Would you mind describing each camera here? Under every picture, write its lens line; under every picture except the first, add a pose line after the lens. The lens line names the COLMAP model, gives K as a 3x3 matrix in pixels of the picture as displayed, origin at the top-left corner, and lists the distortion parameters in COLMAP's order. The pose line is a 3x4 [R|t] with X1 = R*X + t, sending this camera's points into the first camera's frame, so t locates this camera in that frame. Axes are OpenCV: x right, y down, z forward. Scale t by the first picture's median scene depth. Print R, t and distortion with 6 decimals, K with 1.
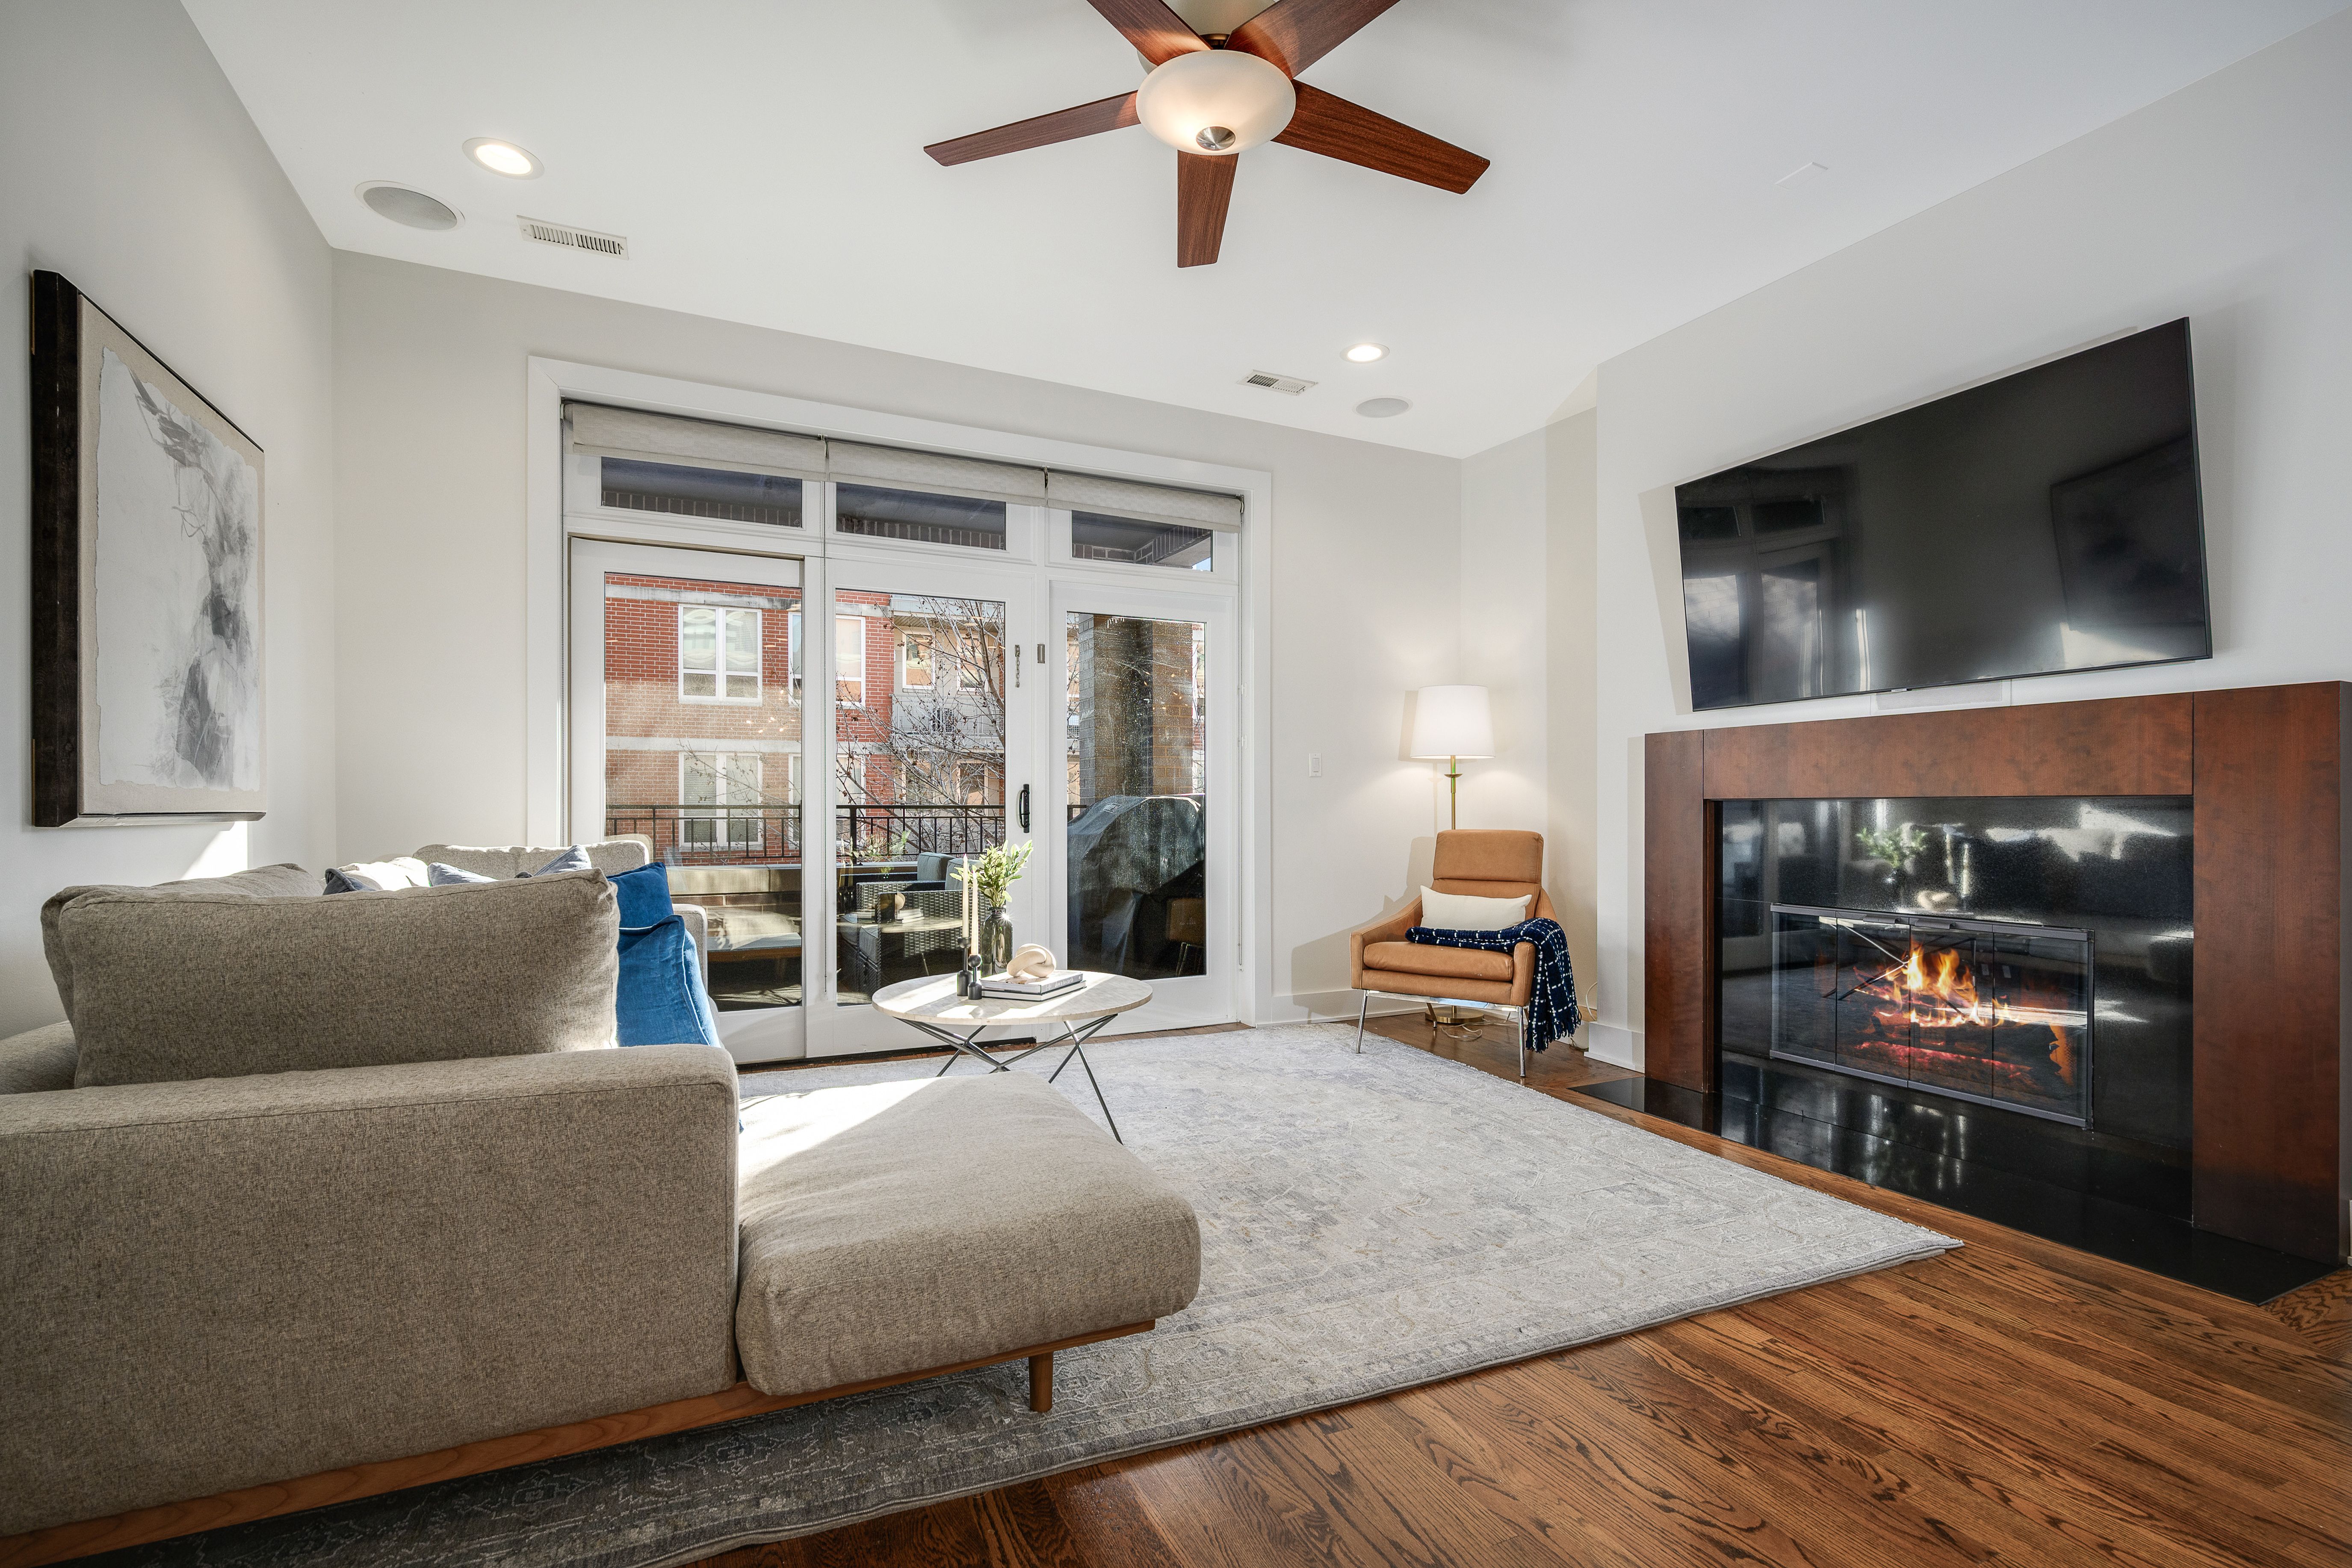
lens RADIAL K [[1059.7, 0, 1188.7], [0, 1059.7, 800.7], [0, 0, 1]] dist [0.002220, 0.000708]
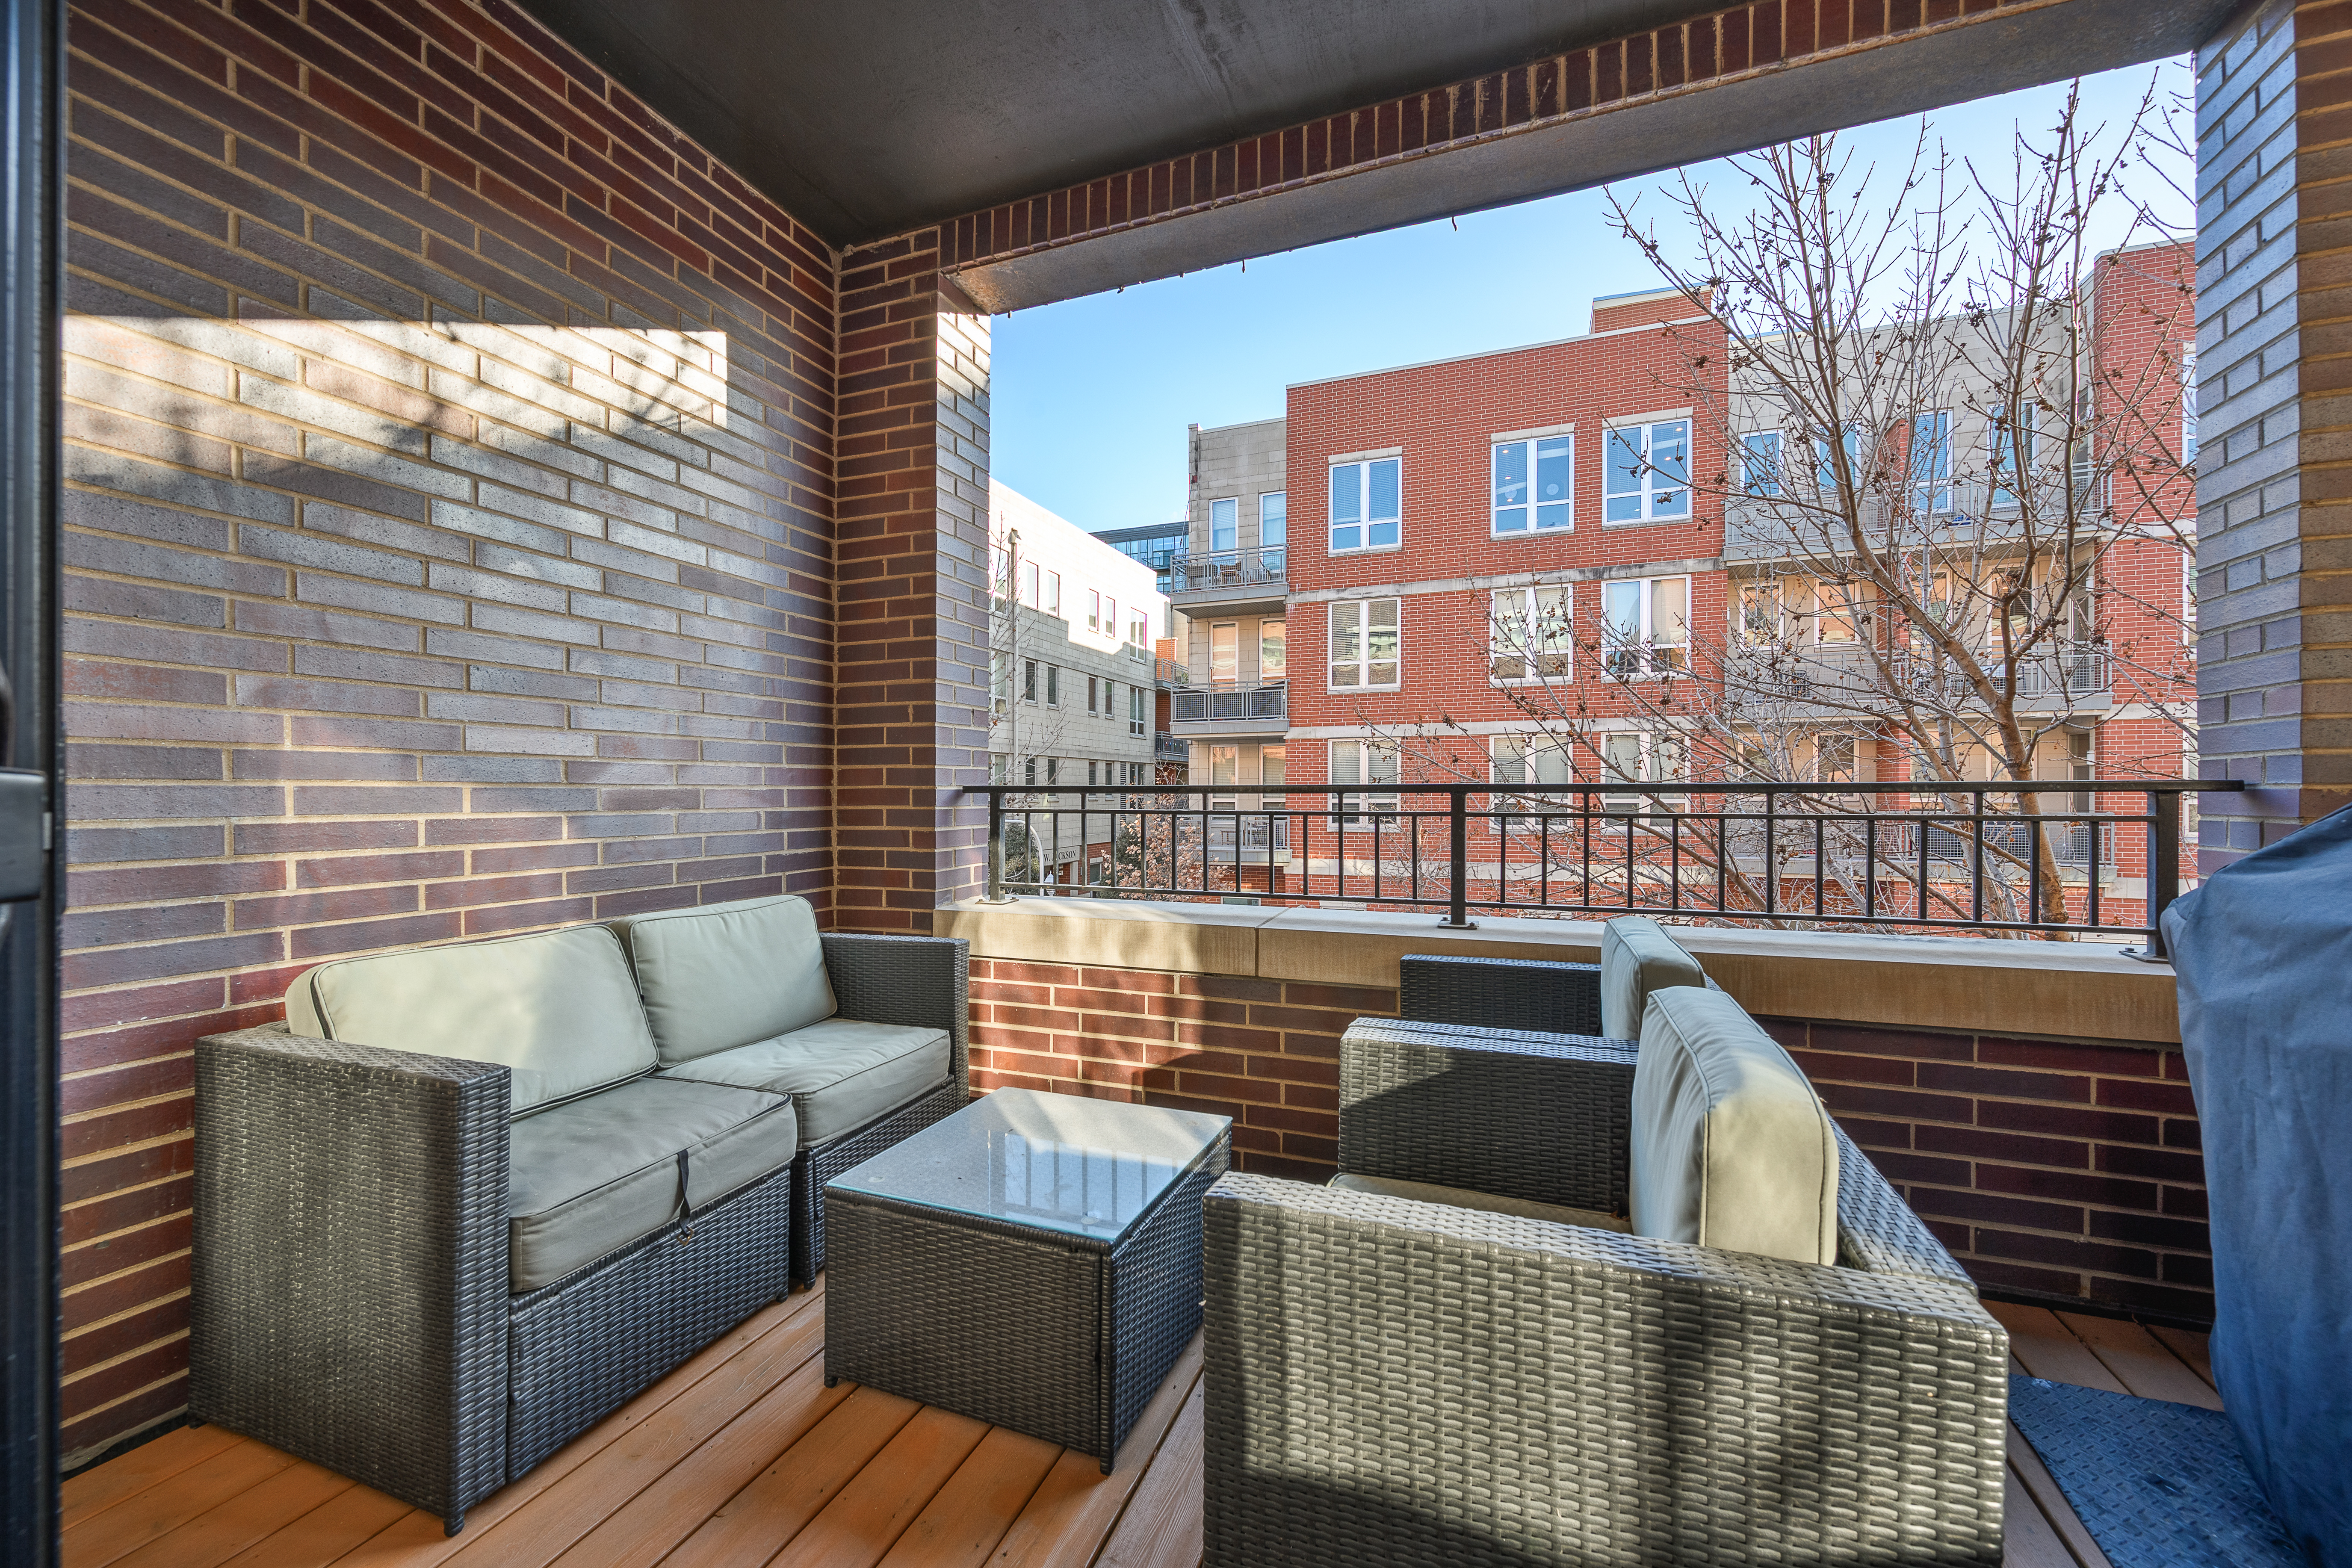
lens RADIAL K [[919.4, 0, 1157.3], [0, 919.4, 796.1], [0, 0, 1]] dist [0.002501, 0.000018]
pose [[0.667265, 0.005516, -0.744800, -0.220418], [0.004991, 0.999917, 0.011877, 0.006540], [0.744804, -0.011643, 0.667182, 1.150807]]
